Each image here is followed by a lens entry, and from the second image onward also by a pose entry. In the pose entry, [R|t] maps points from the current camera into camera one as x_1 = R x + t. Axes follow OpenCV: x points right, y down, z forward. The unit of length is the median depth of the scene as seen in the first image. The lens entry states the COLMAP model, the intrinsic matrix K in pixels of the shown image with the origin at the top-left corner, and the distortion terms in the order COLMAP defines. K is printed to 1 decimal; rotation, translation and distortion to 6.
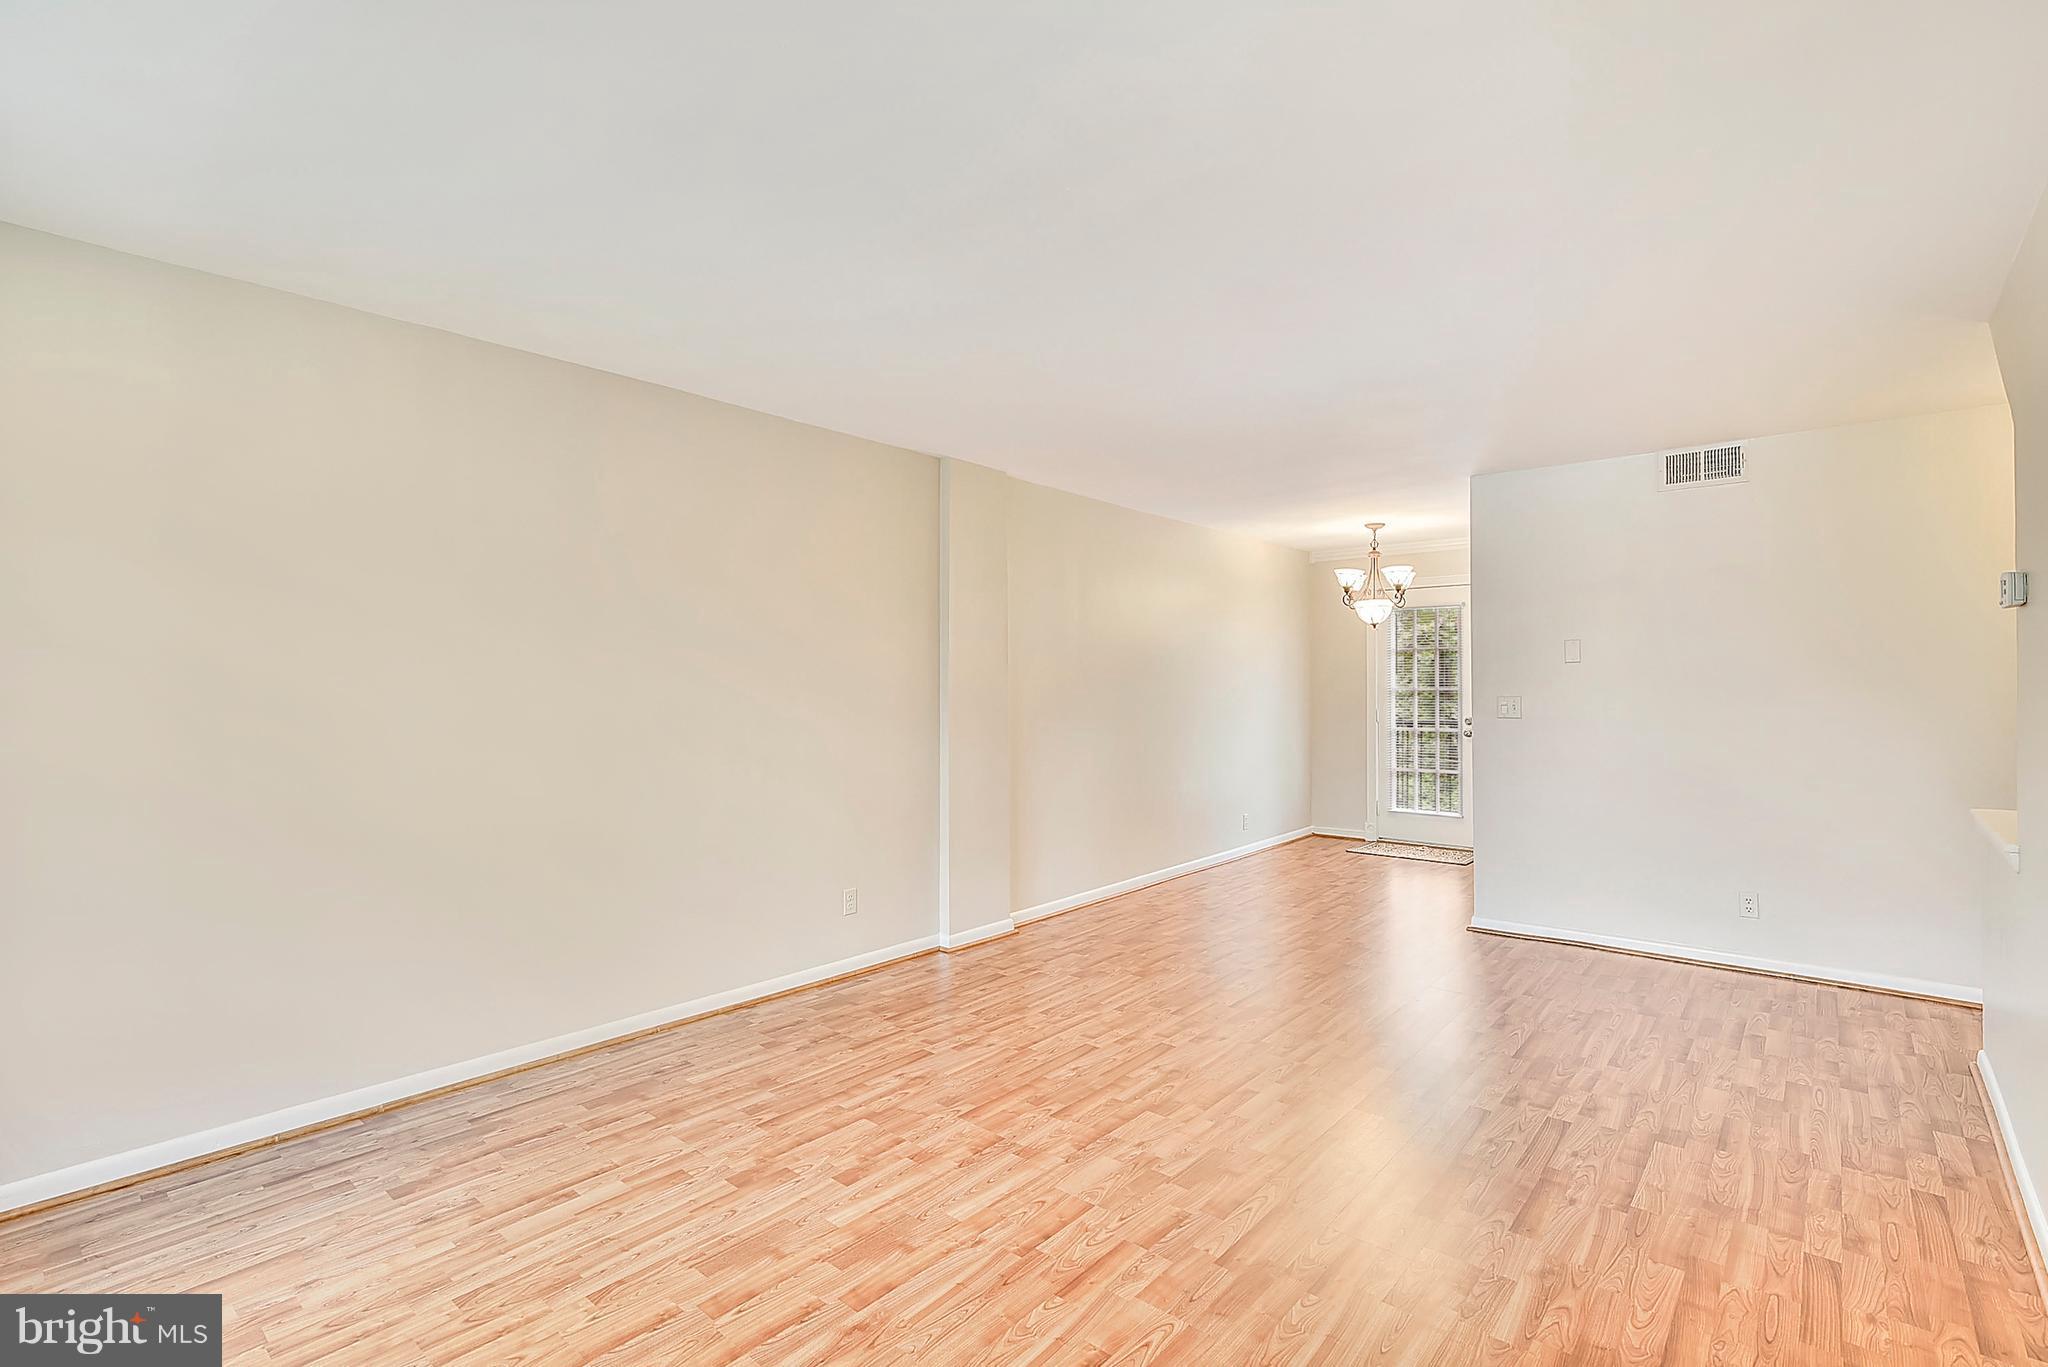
lens RADIAL K [[932.5, 0, 1018.6], [0, 932.5, 677.0], [0, 0, 1]] dist [0.003050, 0.000222]
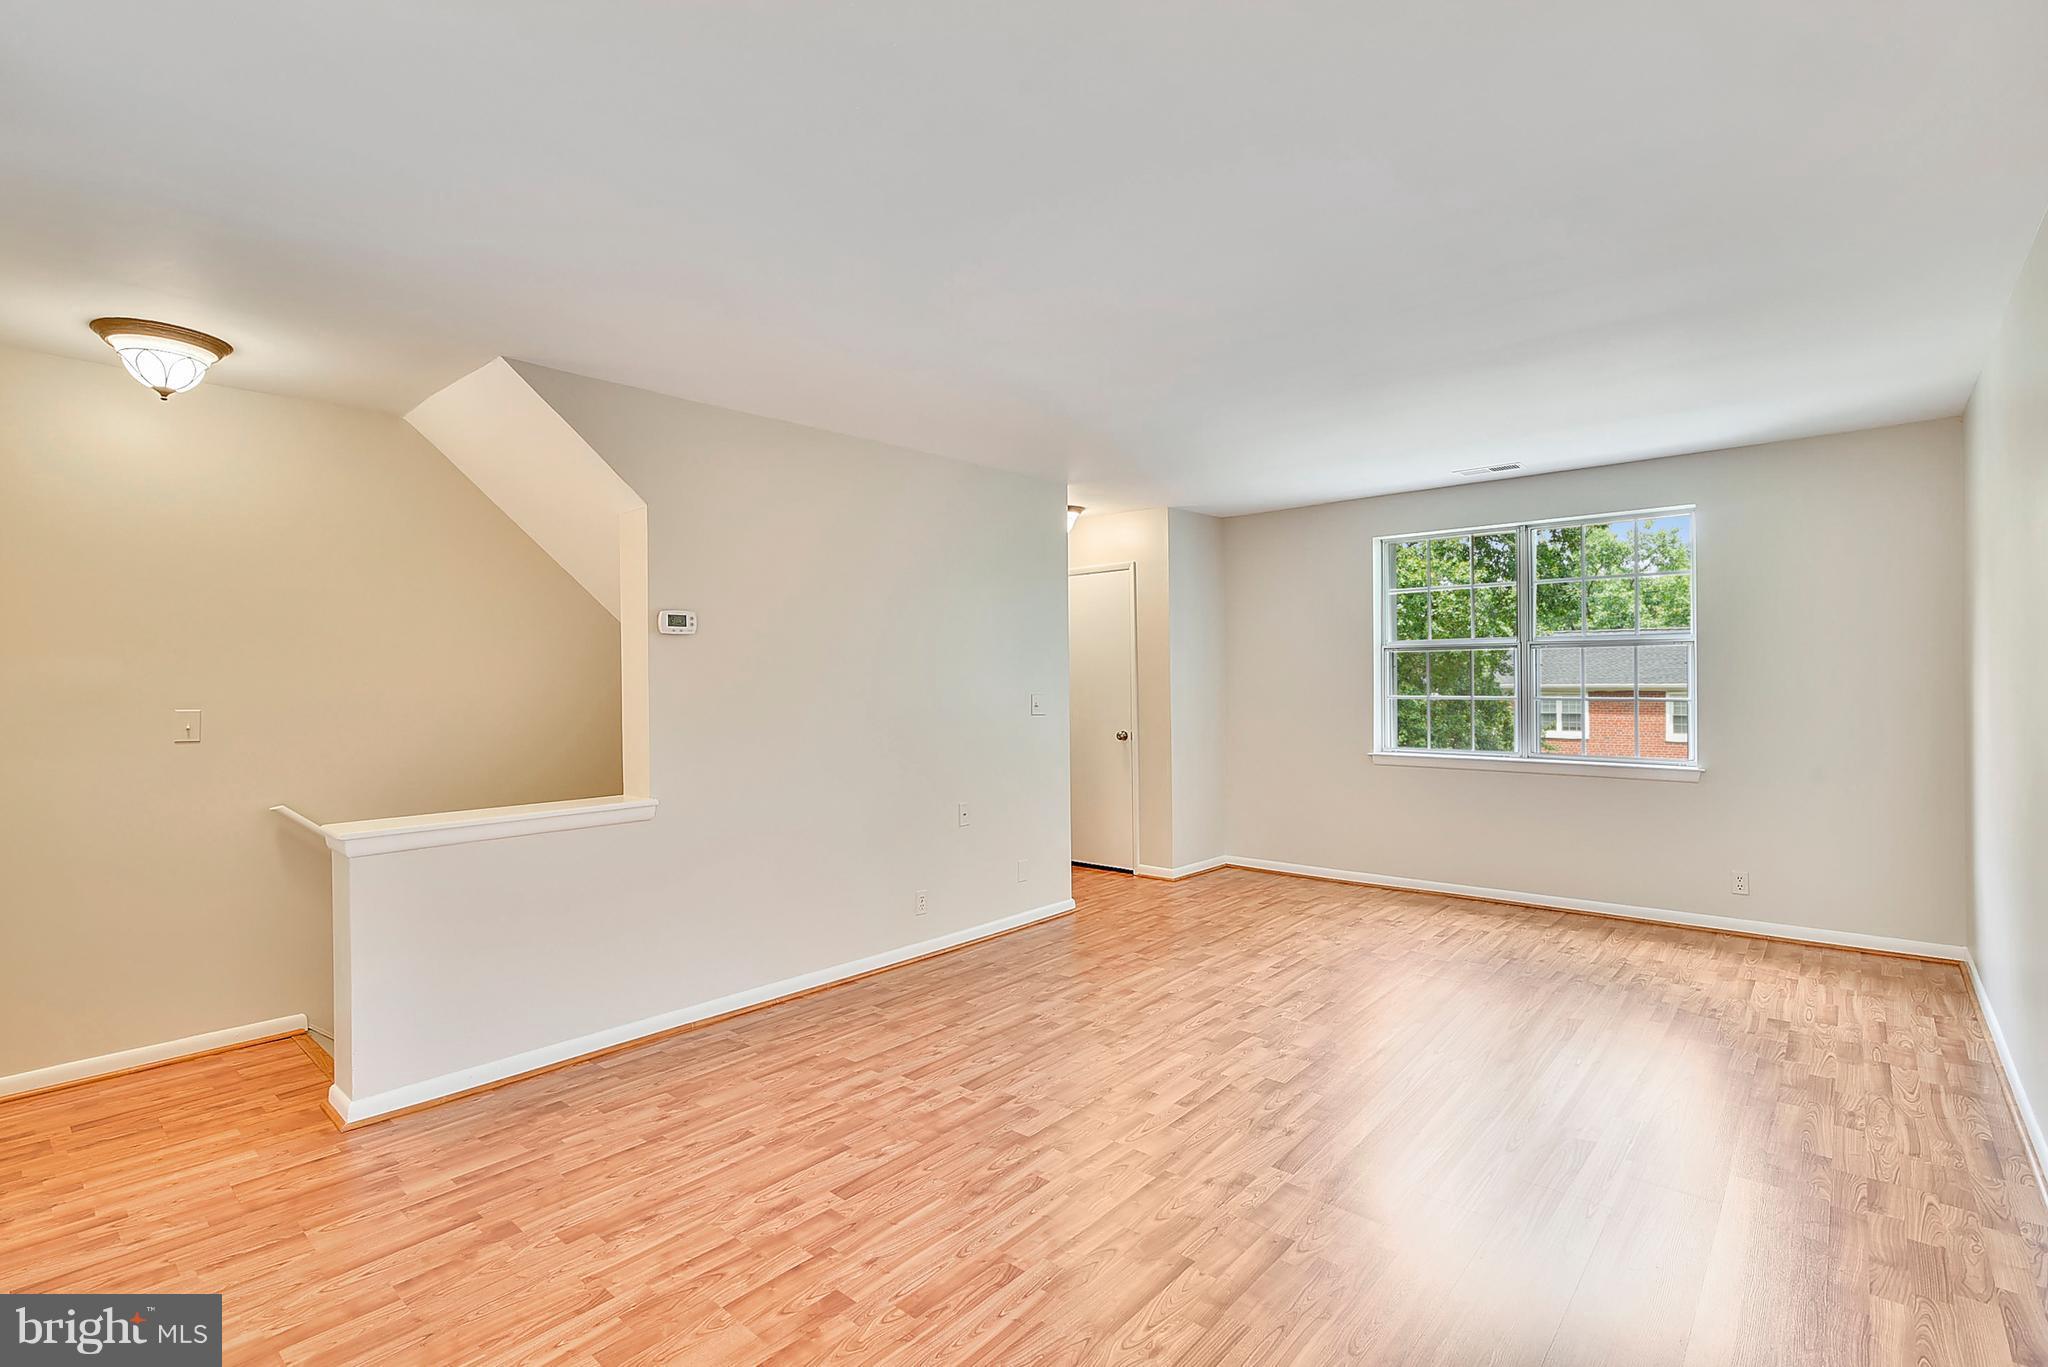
lens RADIAL K [[941.0, 0, 1024.0], [0, 941.0, 683.5], [0, 0, 1]] dist [-0.002160, -0.000159]
pose [[-0.999951, 0.009545, 0.002554, 0.364082], [0.009534, 0.999946, -0.004203, 0.012372], [-0.002594, -0.004179, -0.999988, 1.767530]]
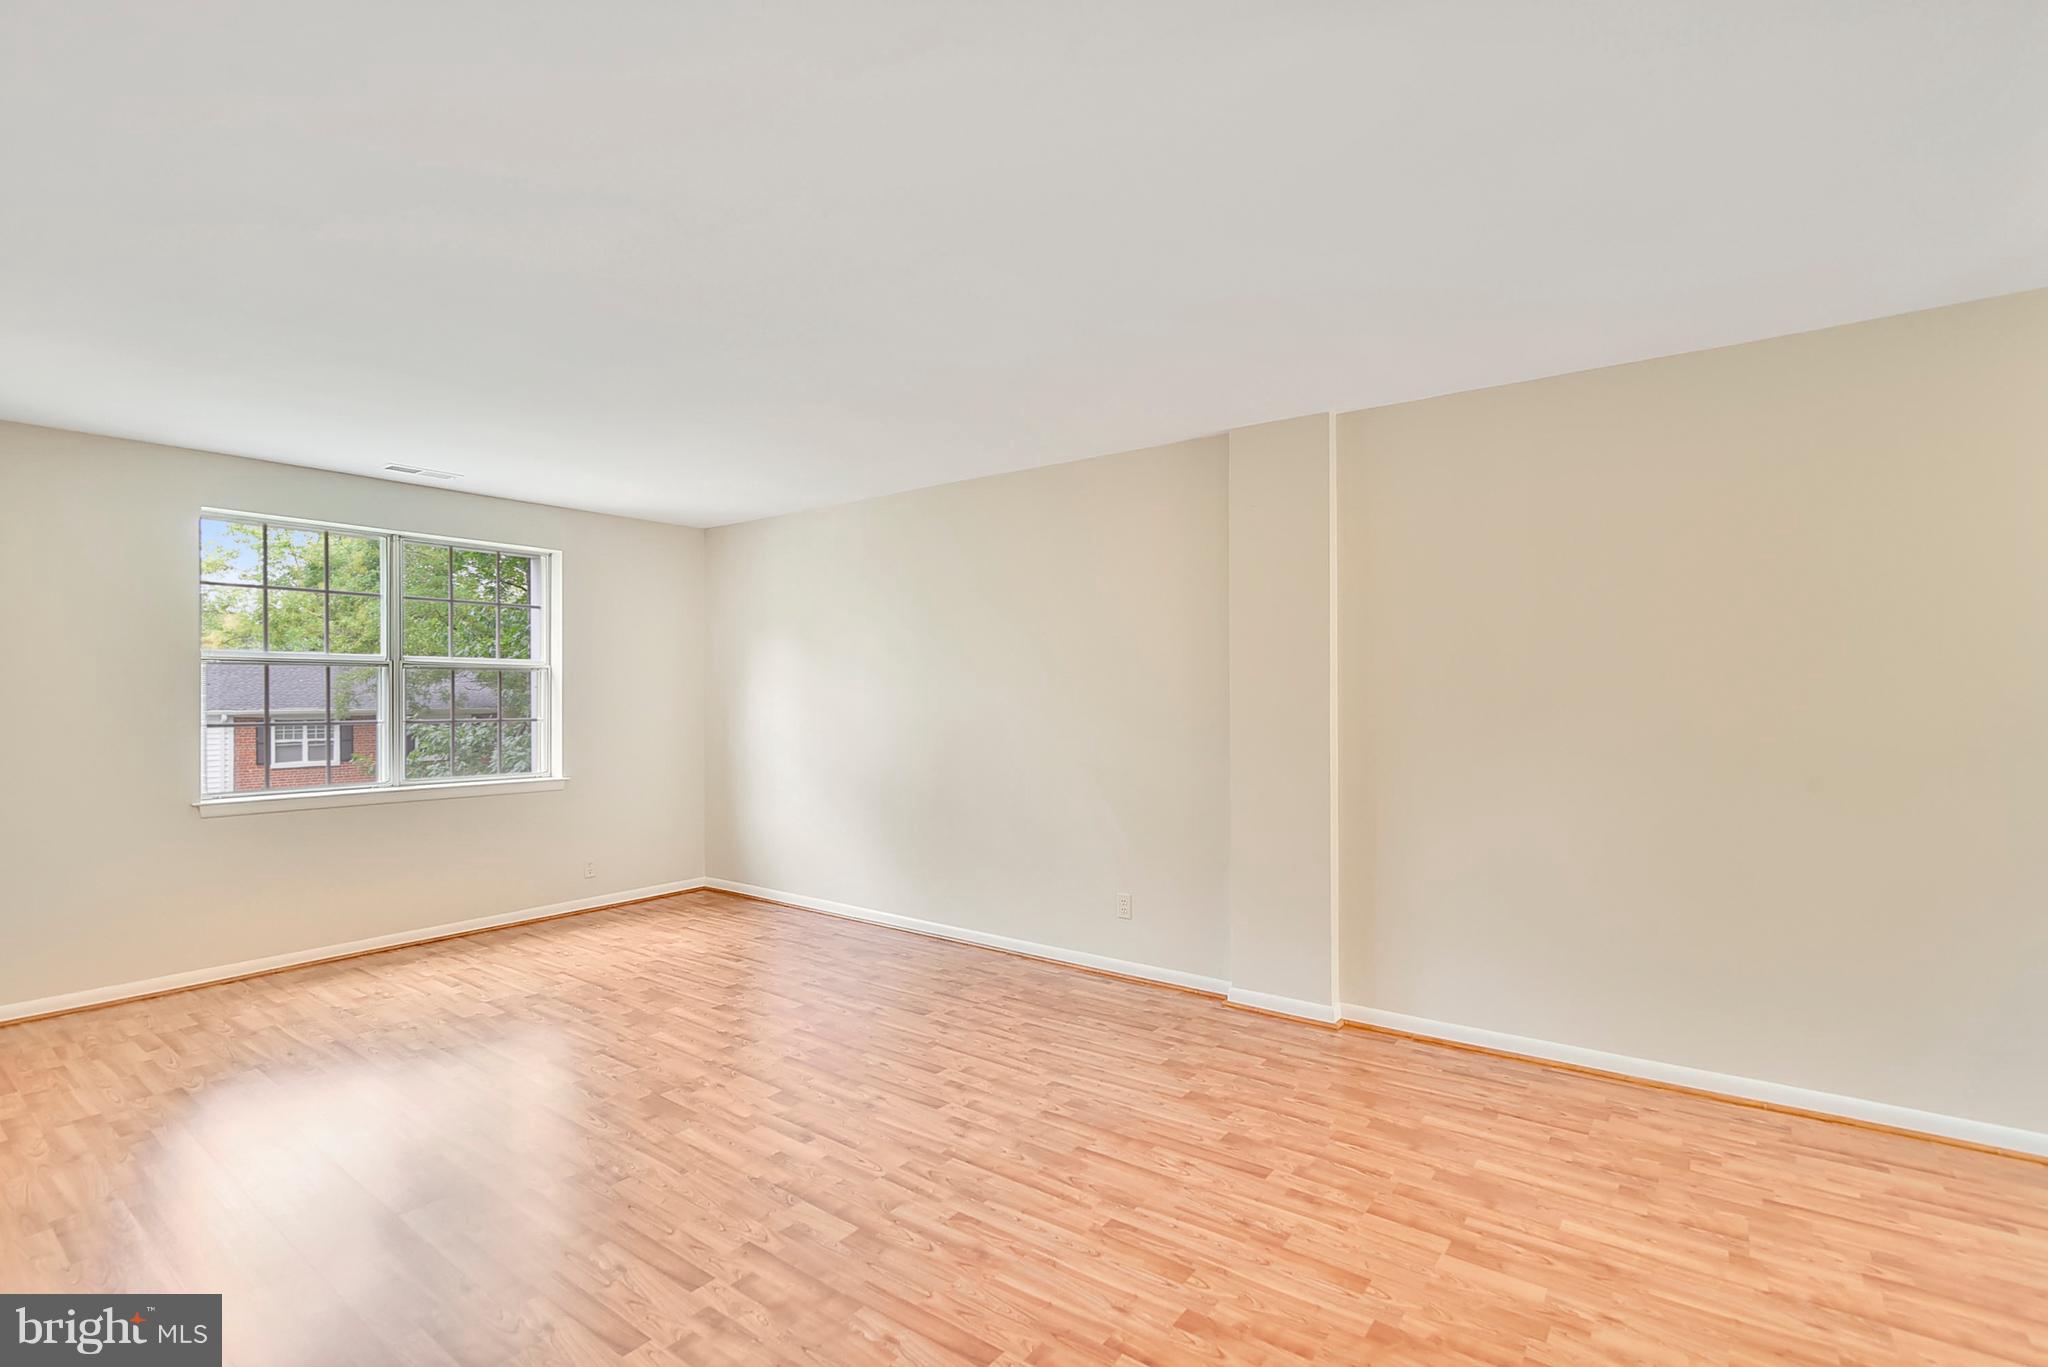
lens RADIAL K [[941.0, 0, 1024.0], [0, 941.0, 683.5], [0, 0, 1]] dist [-0.002160, -0.000159]
pose [[0.070870, -0.013490, -0.997394, 1.066746], [0.012198, 0.999846, -0.012656, 0.010336], [0.997411, -0.011269, 0.071024, 1.031936]]
